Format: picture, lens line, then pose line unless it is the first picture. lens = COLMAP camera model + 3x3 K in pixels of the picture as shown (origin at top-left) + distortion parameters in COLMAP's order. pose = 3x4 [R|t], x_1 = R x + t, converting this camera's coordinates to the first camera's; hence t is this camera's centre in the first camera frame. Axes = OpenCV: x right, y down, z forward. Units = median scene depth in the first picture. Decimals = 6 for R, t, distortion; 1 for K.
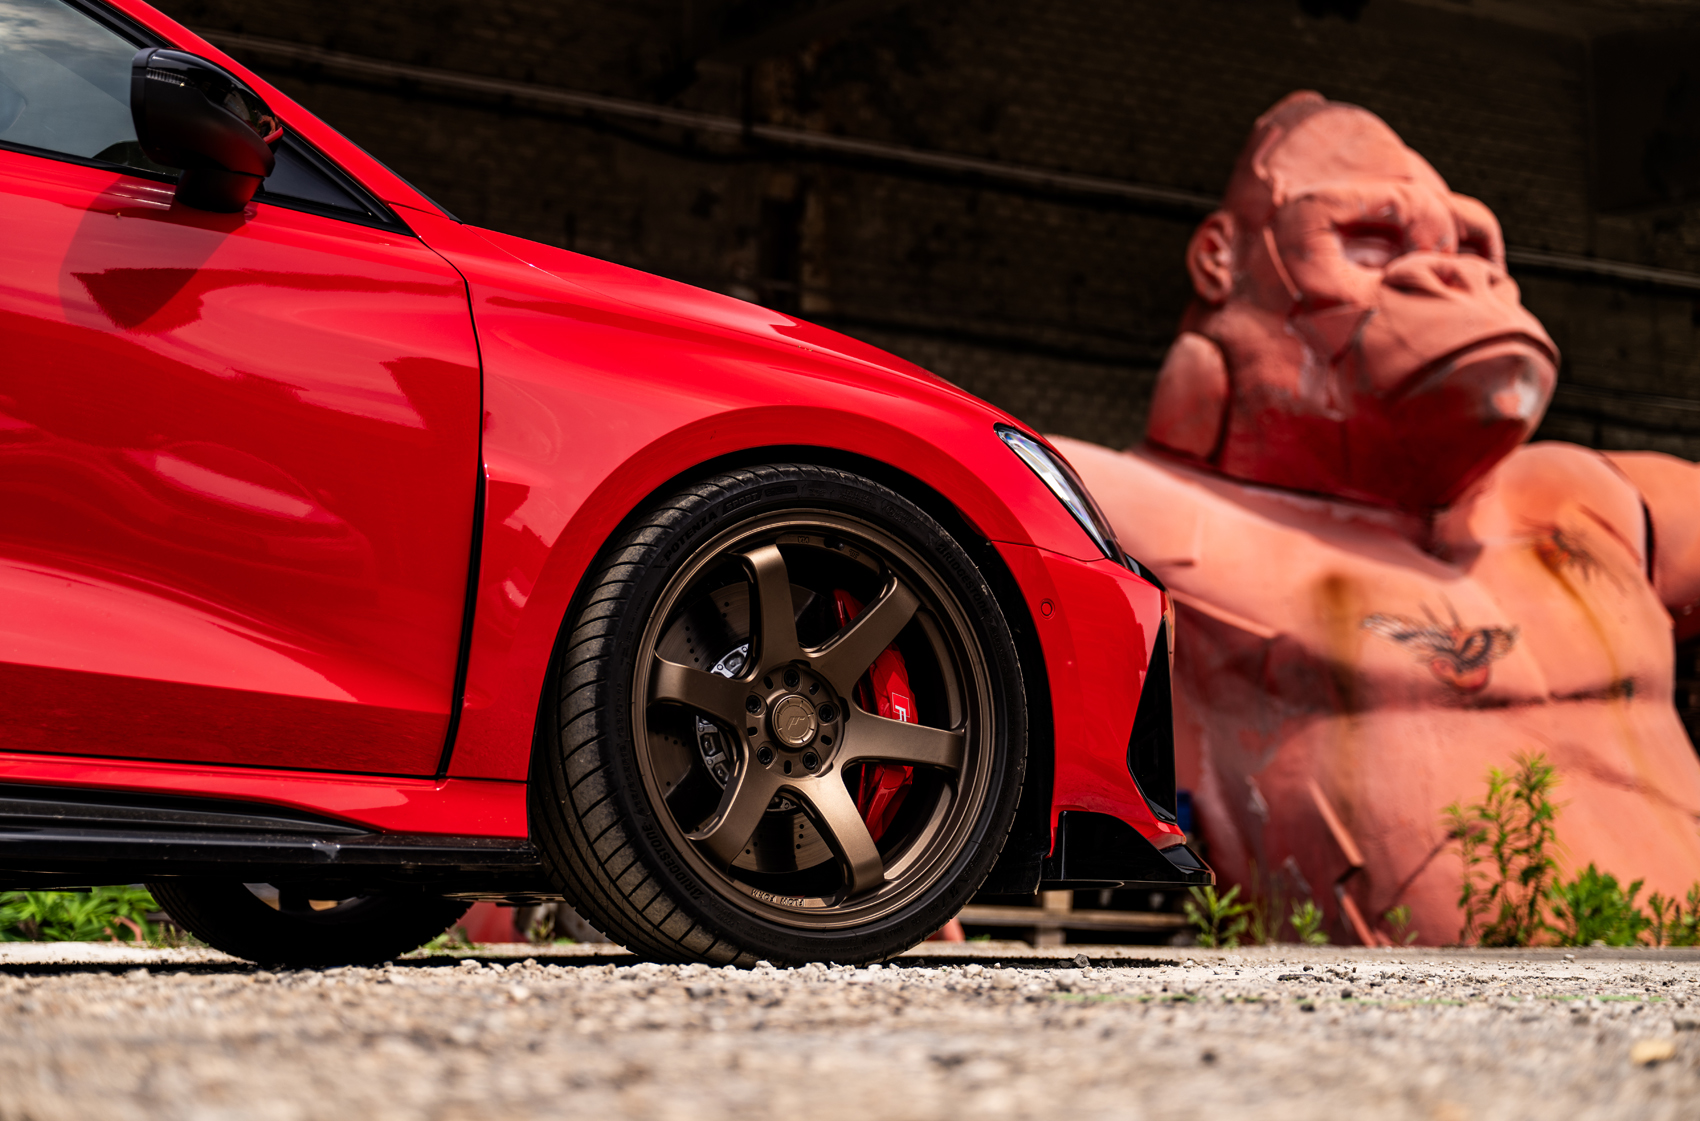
lens RADIAL K [[2992.3, 0, 857.6], [0, 2992.3, 566.4], [0, 0, 1]] dist [0.030875, 0.000000]
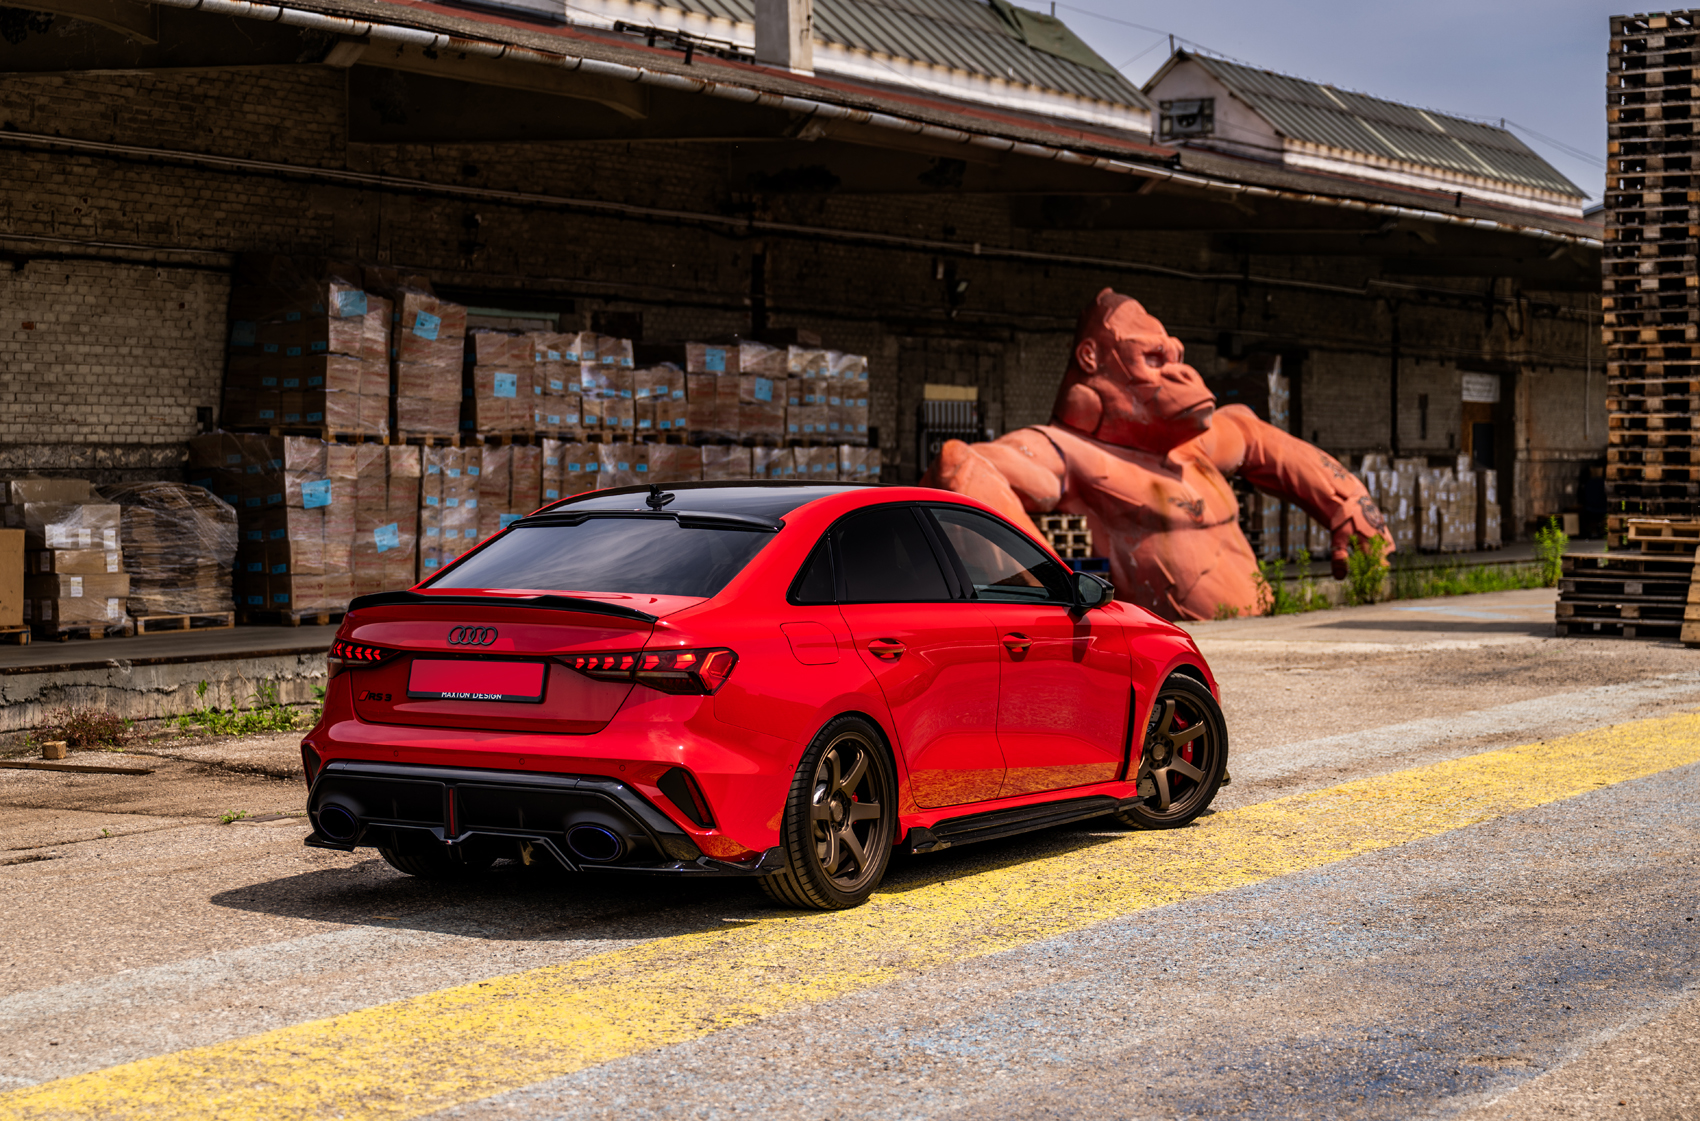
lens RADIAL K [[3105.4, 0, 804.7], [0, 3105.4, 579.4], [0, 0, 1]] dist [0.016542, 0.000000]
pose [[0.899321, -0.026688, 0.436474, -1.384933], [-0.042123, 0.988207, 0.147215, -0.315802], [-0.435256, -0.150779, 0.887591, -1.455483]]
